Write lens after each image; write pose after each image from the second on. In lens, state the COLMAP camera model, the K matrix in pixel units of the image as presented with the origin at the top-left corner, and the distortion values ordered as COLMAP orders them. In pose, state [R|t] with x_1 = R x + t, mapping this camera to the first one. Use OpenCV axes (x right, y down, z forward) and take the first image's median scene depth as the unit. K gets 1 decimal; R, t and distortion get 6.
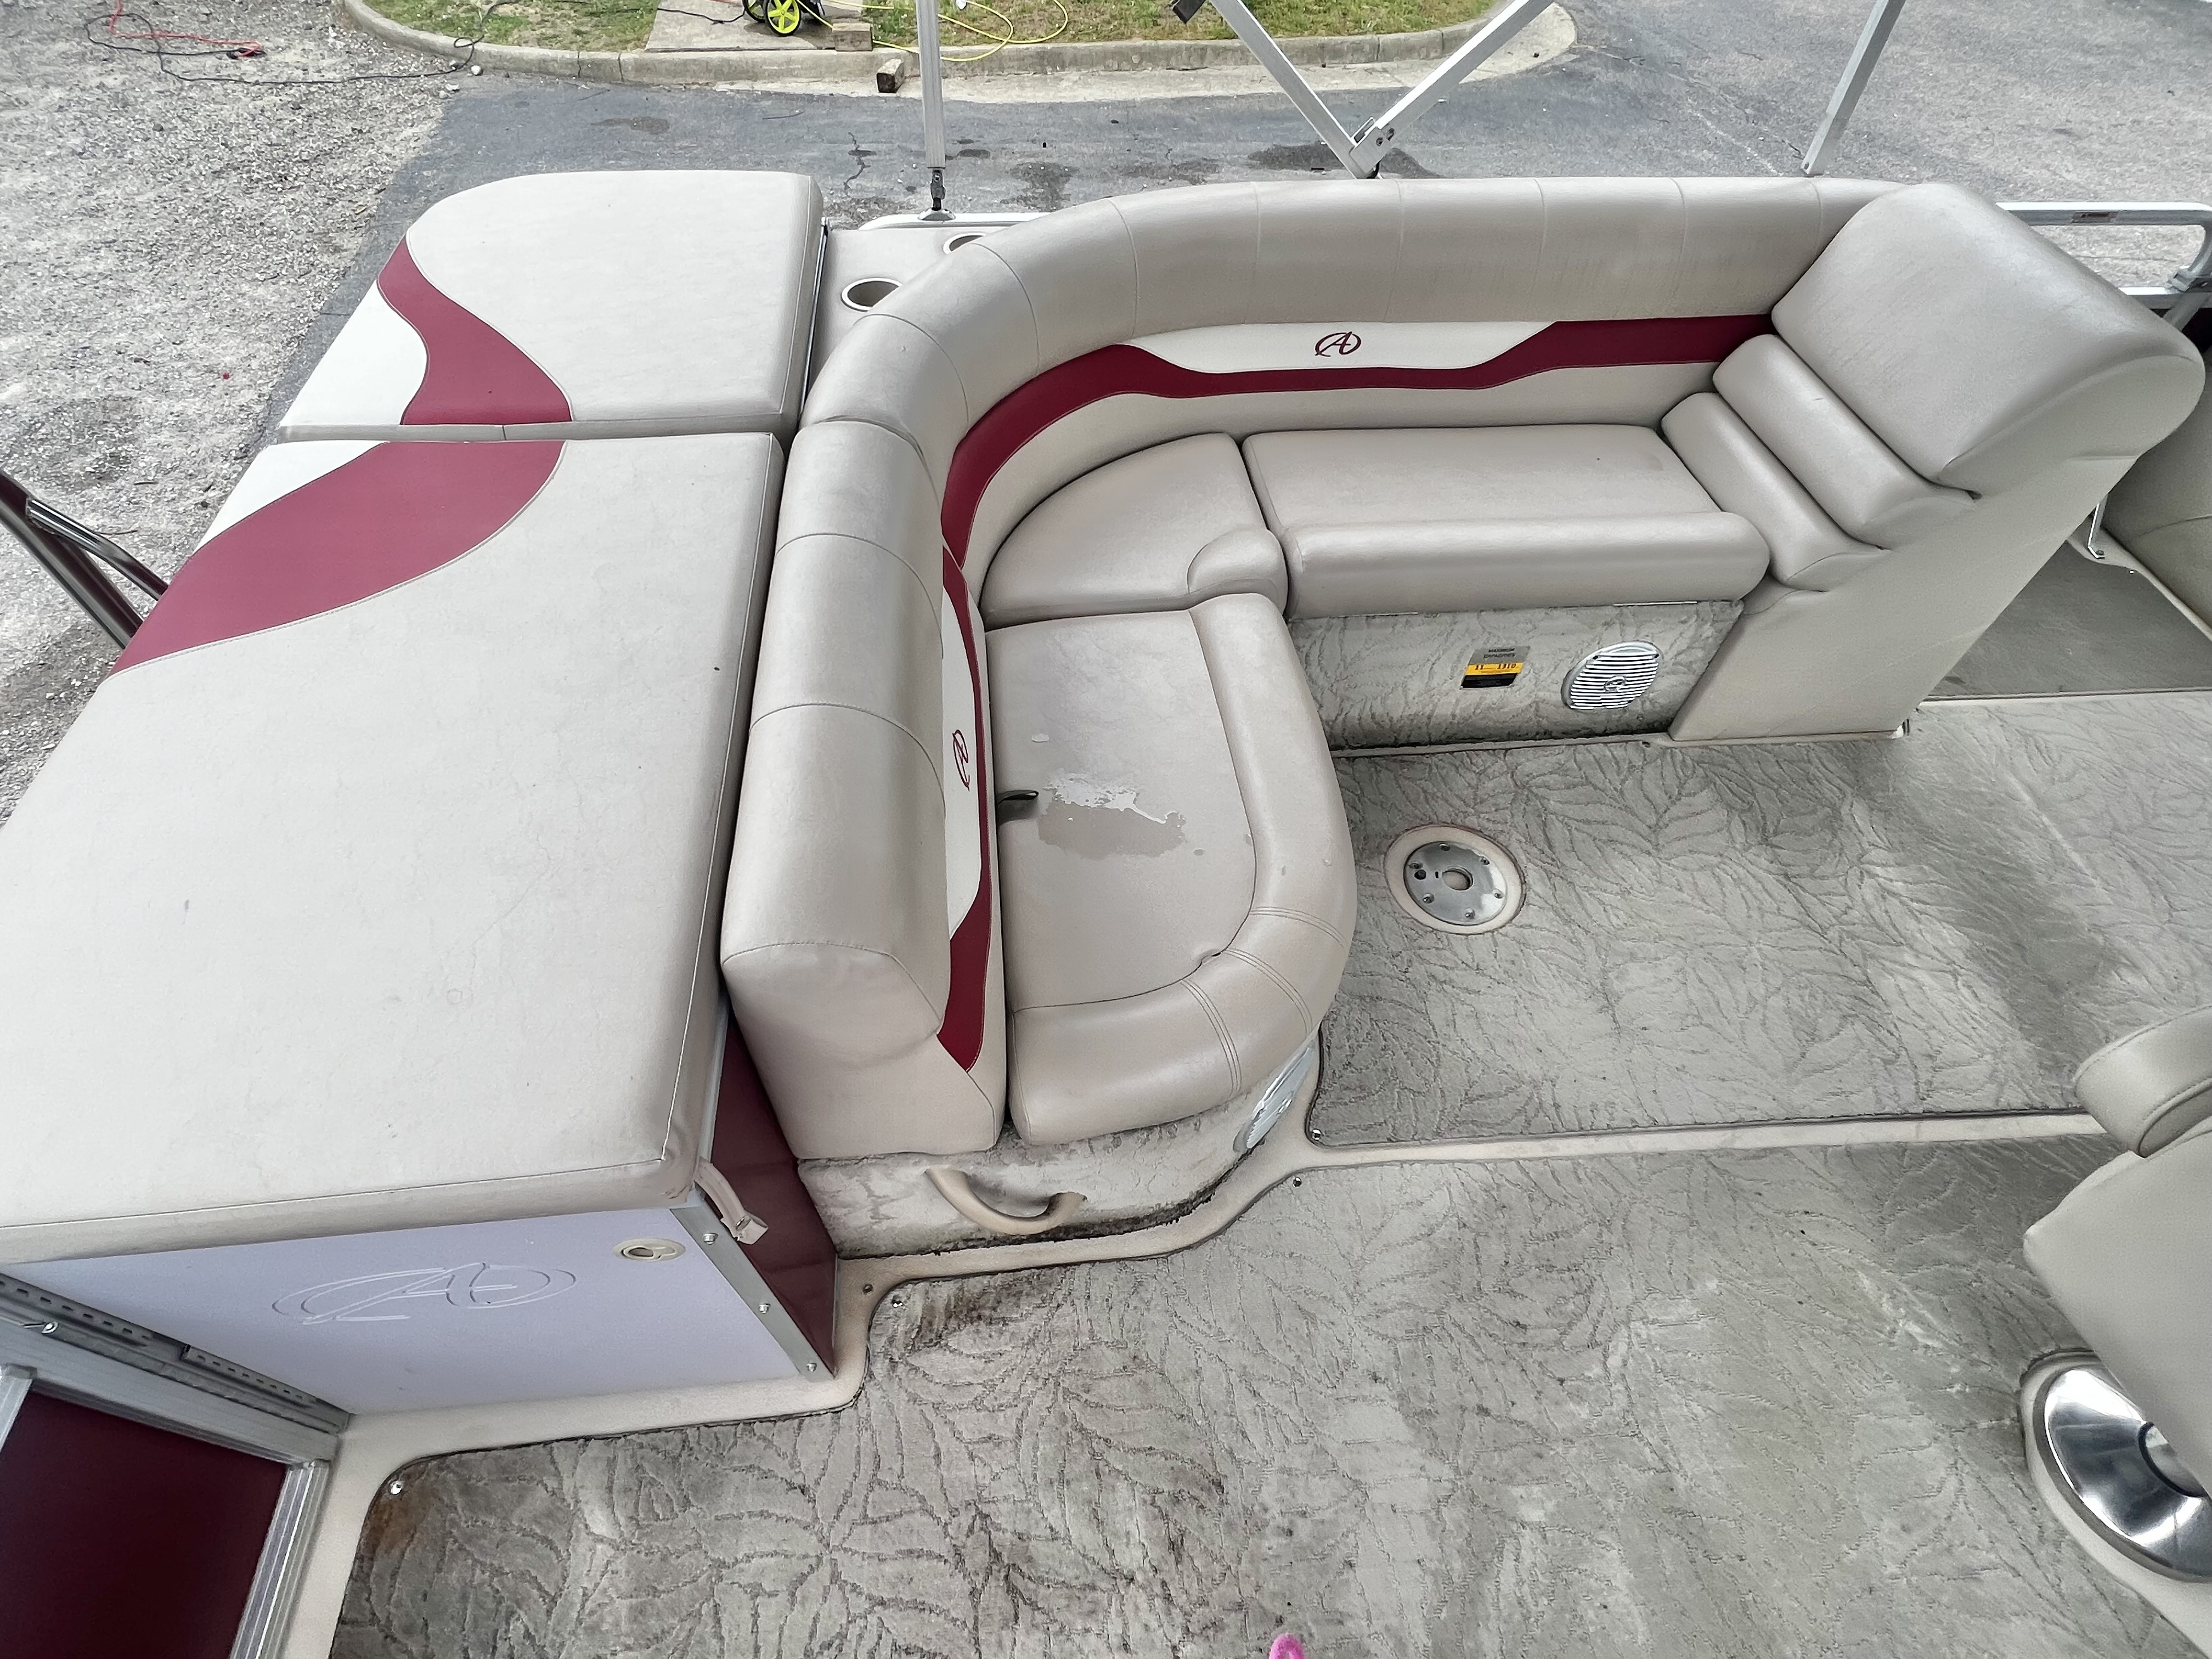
lens RADIAL K [[1079.8, 0, 1106.0], [0, 1079.8, 829.5], [0, 0, 1]] dist [-0.003273, 0.002226]
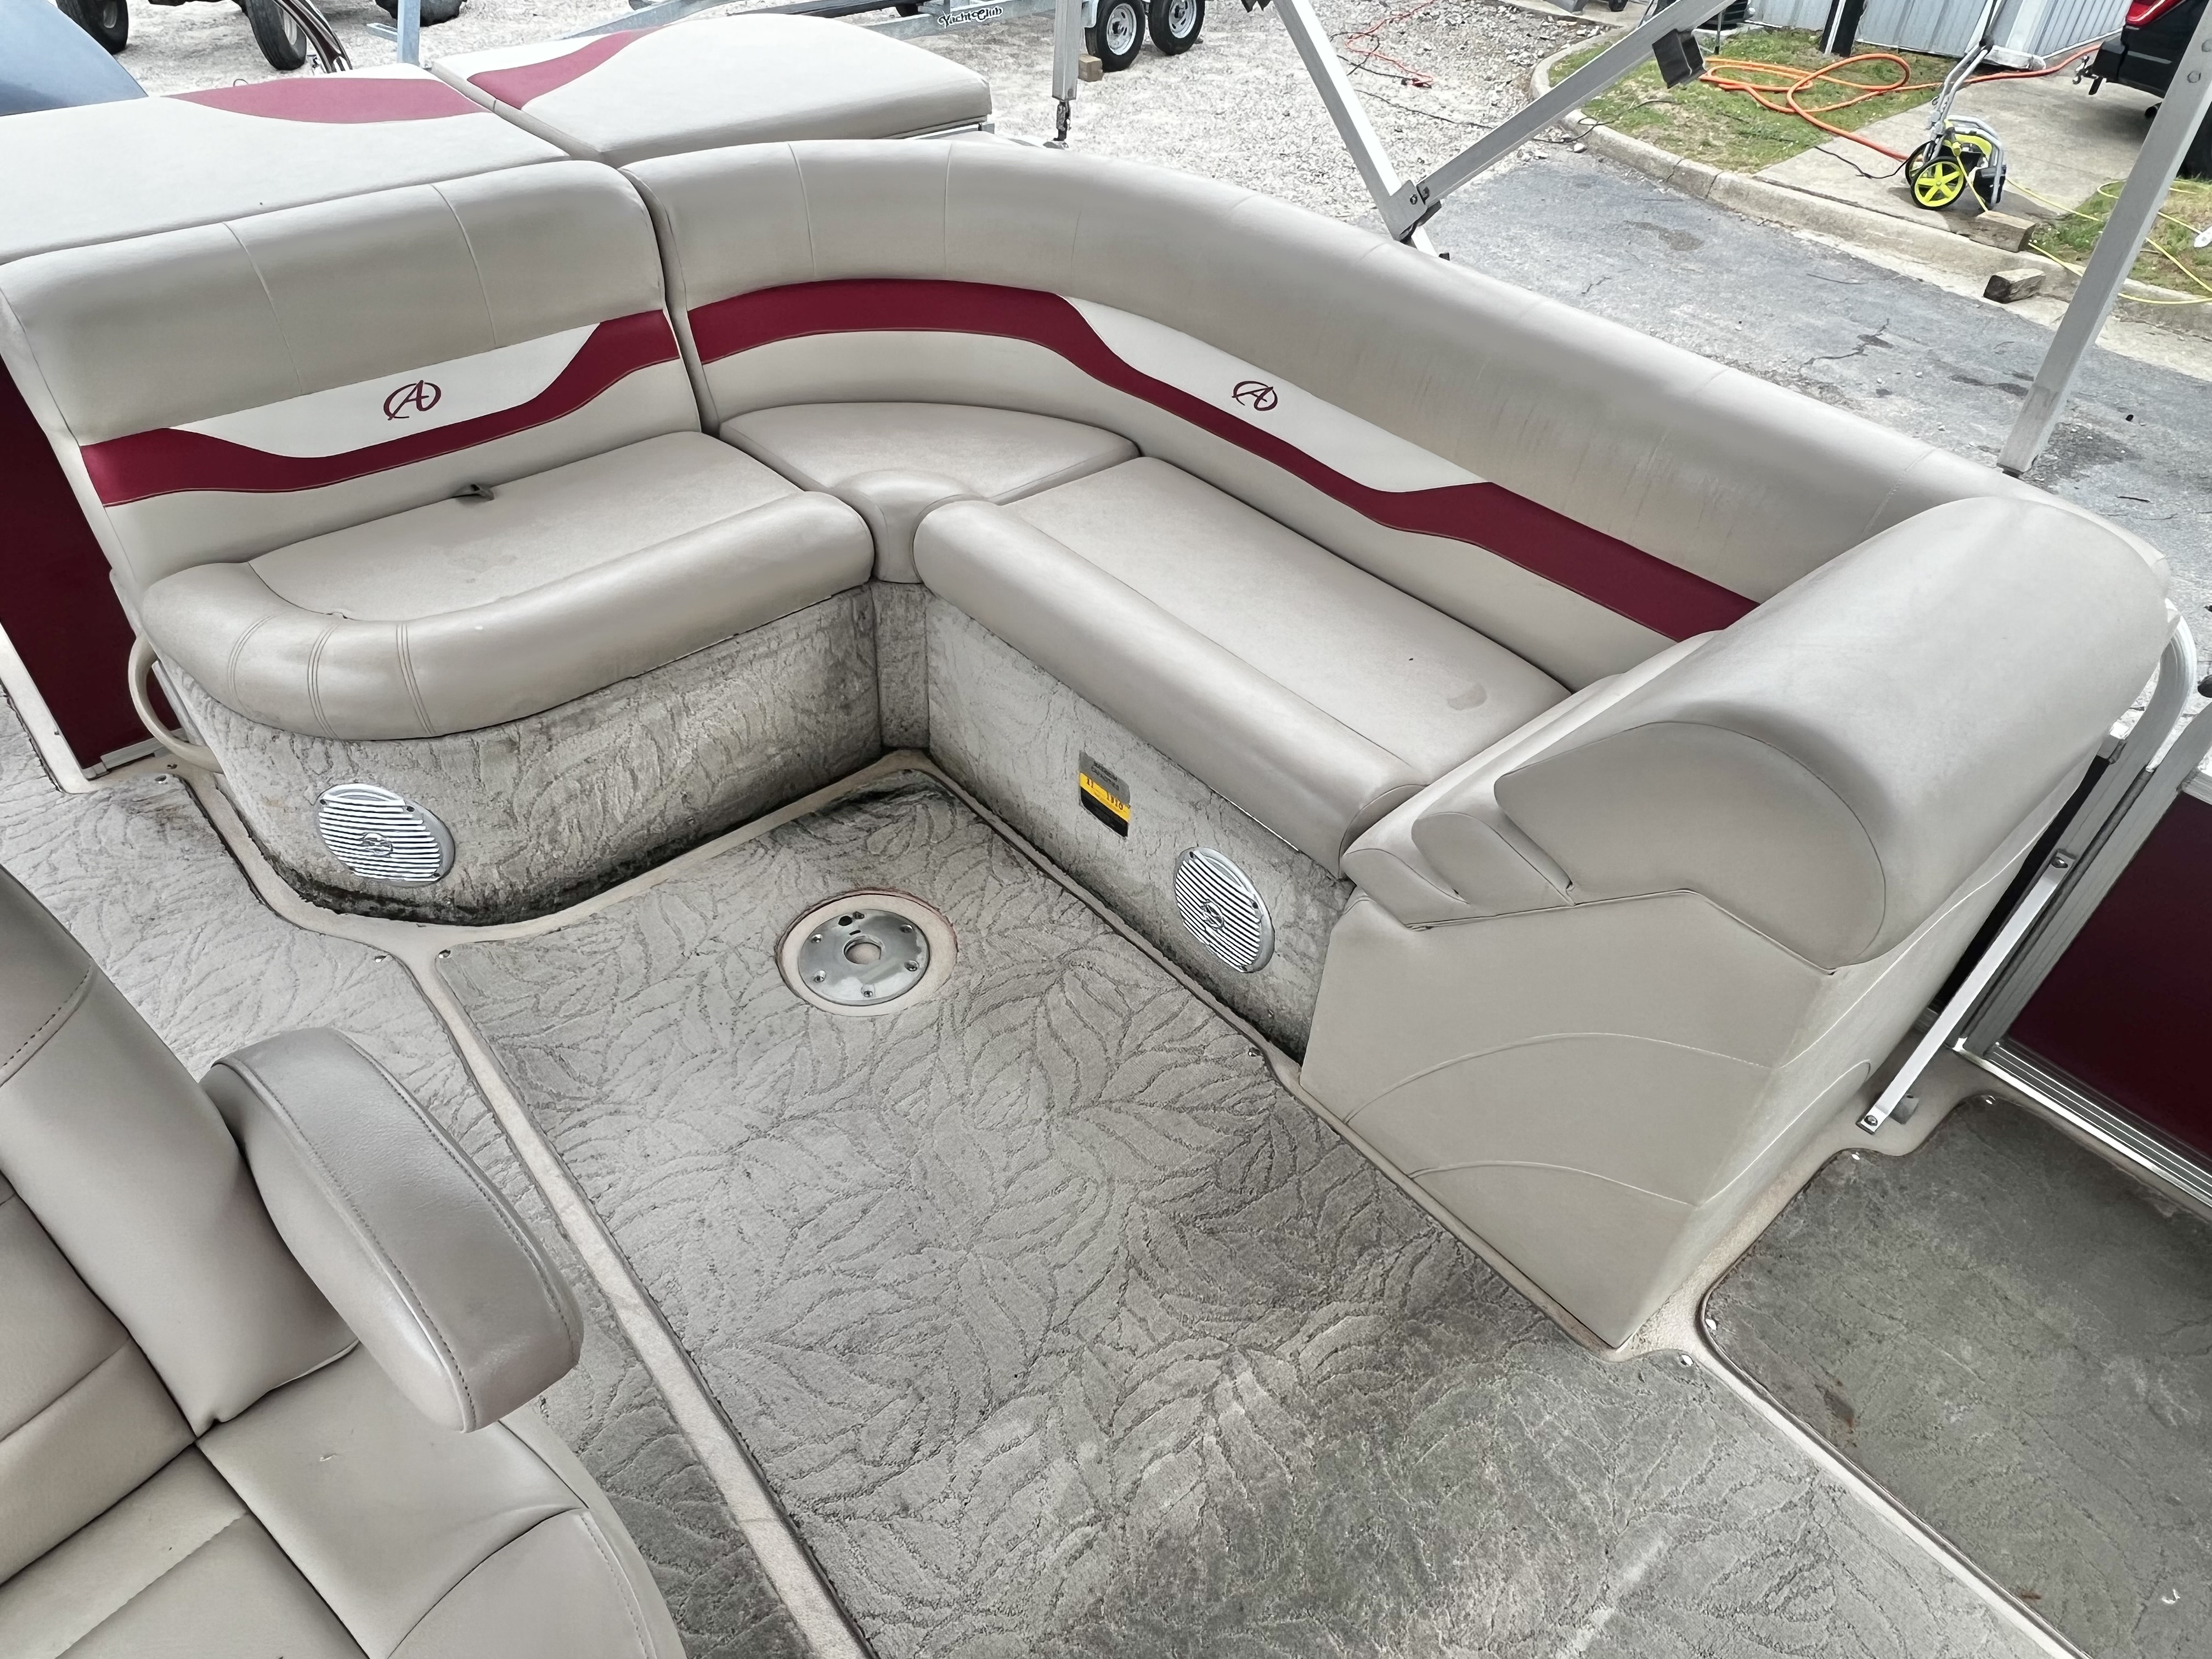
lens RADIAL K [[1414.2, 0, 1106.0], [0, 1414.2, 829.5], [0, 0, 1]] dist [-0.001893, 0.002116]
pose [[0.586612, 0.531238, -0.611288, 1.028849], [-0.646716, 0.761613, 0.041268, -0.182195], [0.487488, 0.371121, 0.790332, 0.239651]]
